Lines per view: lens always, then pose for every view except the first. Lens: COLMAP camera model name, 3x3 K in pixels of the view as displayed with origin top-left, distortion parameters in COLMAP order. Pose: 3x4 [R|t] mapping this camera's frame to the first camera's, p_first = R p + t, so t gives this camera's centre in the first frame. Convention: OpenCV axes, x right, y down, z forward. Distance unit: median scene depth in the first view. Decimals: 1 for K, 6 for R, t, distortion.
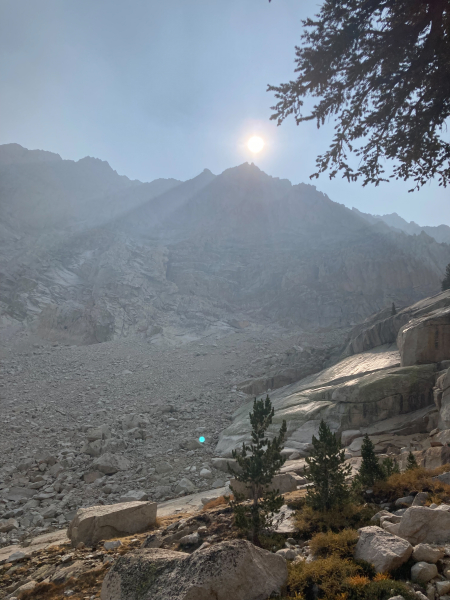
lens RADIAL K [[490.6, 0, 232.2], [0, 490.6, 303.0], [0, 0, 1]] dist [0.055078, -0.065301]
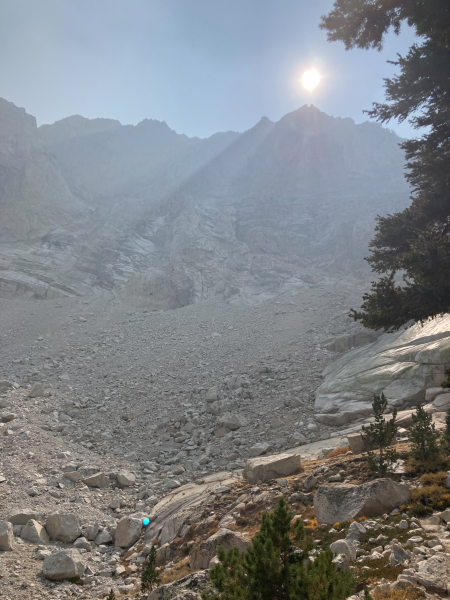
lens RADIAL K [[487.2, 0, 226.9], [0, 487.2, 307.7], [0, 0, 1]] dist [0.048230, -0.048651]
pose [[0.985705, -0.070160, -0.153179, -0.041501], [0.086618, 0.990845, 0.103552, -0.074088], [0.144512, -0.115339, 0.982758, -0.154017]]
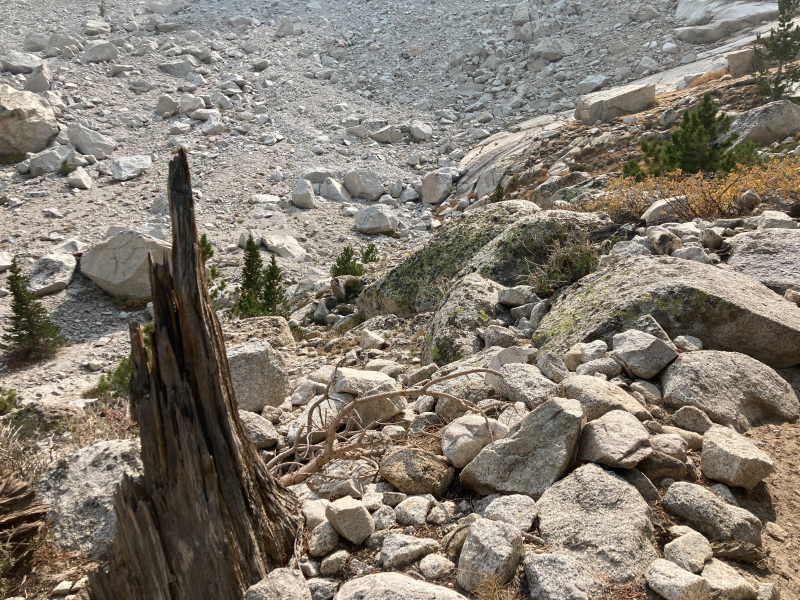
lens RADIAL K [[649.6, 0, 404.7], [0, 649.6, 286.0], [0, 0, 1]] dist [0.048230, -0.048651]
pose [[0.935001, 0.016858, -0.354245, -0.054902], [0.208687, 0.781475, 0.588002, -0.082251], [0.286746, -0.623708, 0.727162, -0.188158]]
